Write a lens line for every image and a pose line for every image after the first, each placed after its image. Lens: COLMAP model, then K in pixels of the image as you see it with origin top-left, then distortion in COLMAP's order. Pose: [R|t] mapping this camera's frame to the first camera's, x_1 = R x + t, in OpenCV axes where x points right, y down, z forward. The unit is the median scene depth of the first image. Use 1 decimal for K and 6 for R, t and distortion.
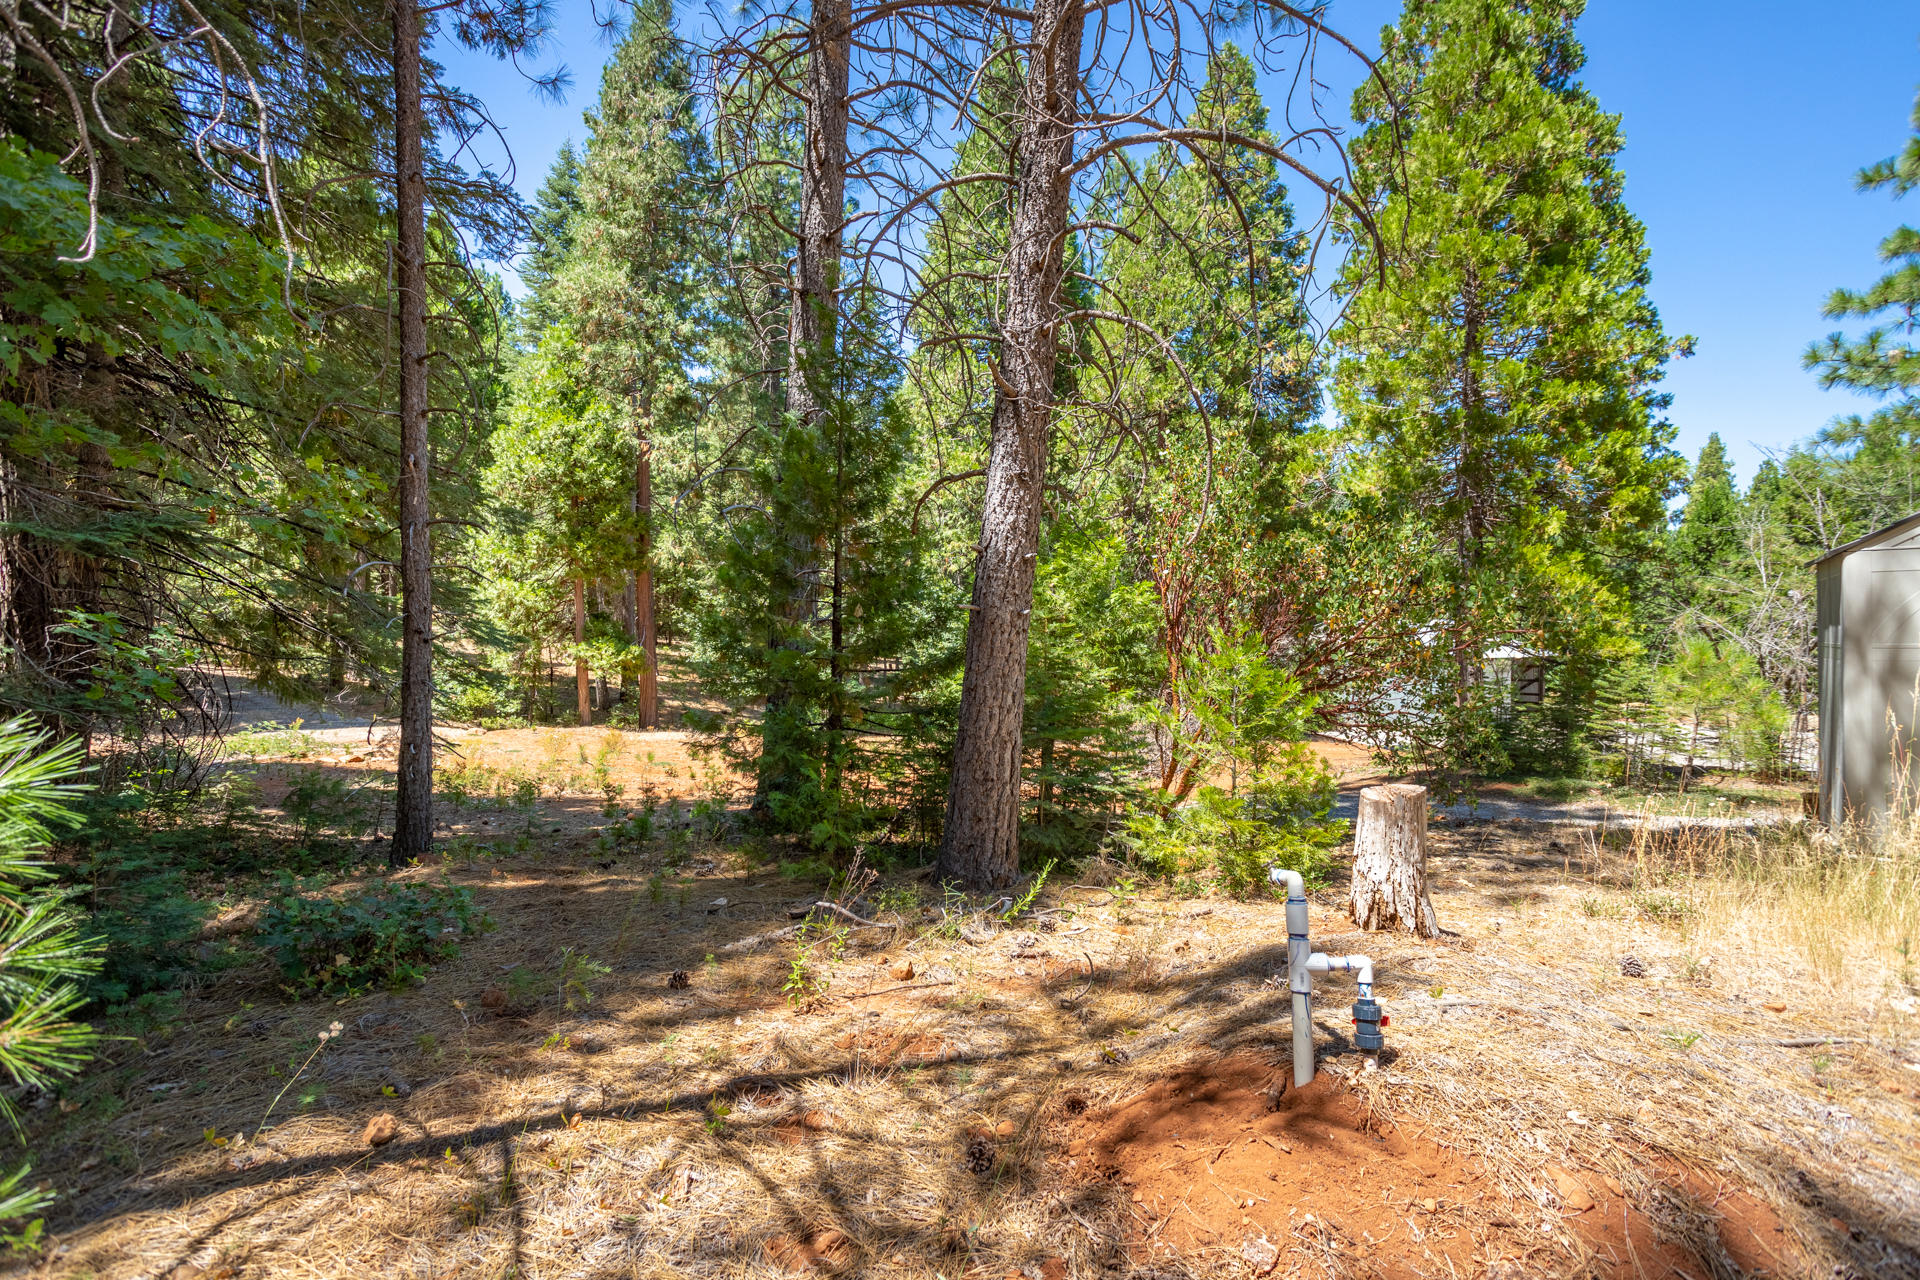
lens RADIAL K [[940.6, 0, 956.6], [0, 940.6, 640.1], [0, 0, 1]] dist [0.000569, 0.002882]
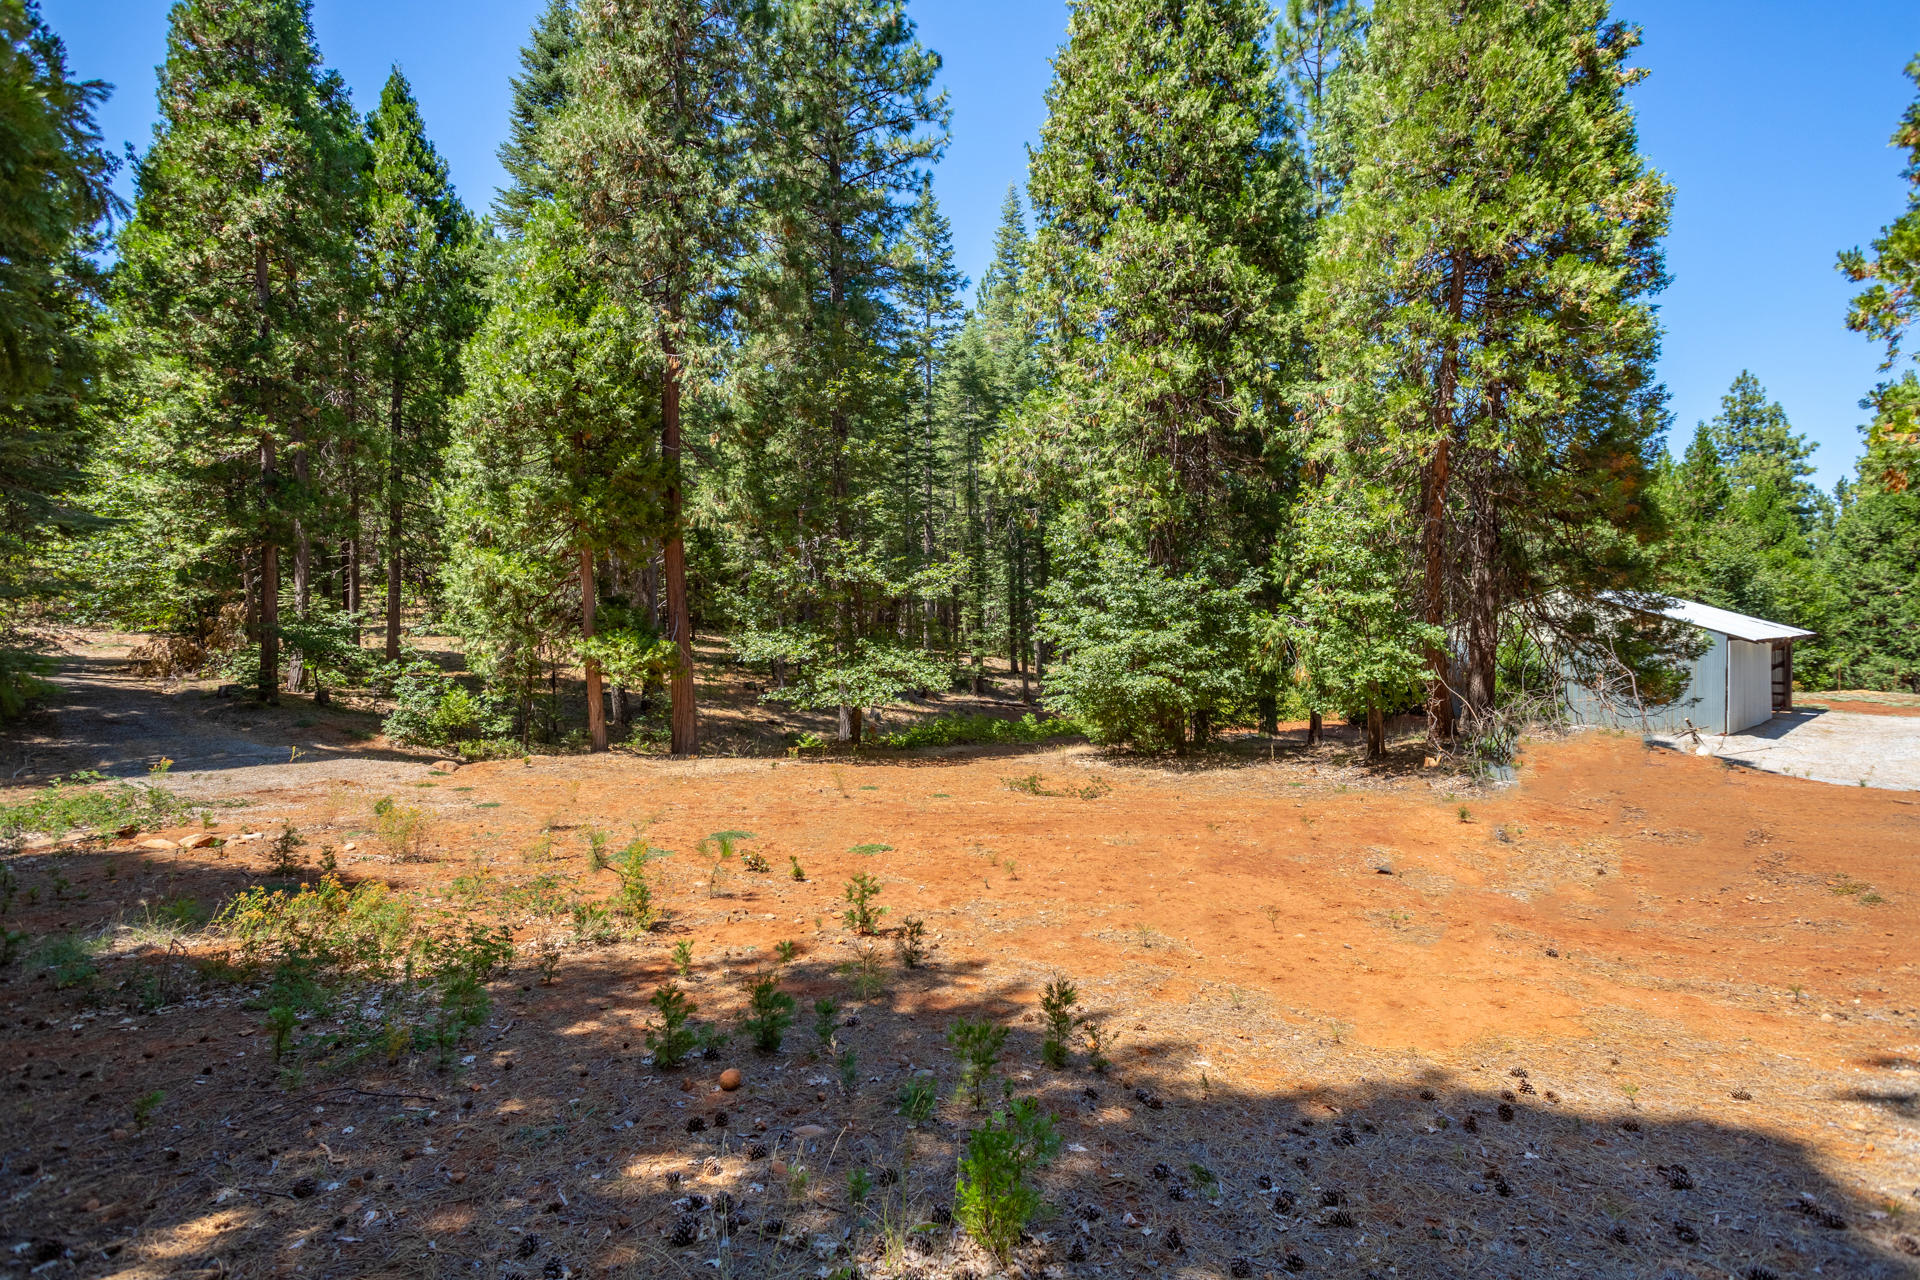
lens RADIAL K [[940.6, 0, 963.7], [0, 940.6, 640.7], [0, 0, 1]] dist [0.000569, 0.002882]
pose [[0.999878, -0.015295, -0.003178, -0.110665], [0.015328, 0.999825, 0.010745, 0.002171], [0.003013, -0.010792, 0.999937, 0.278107]]
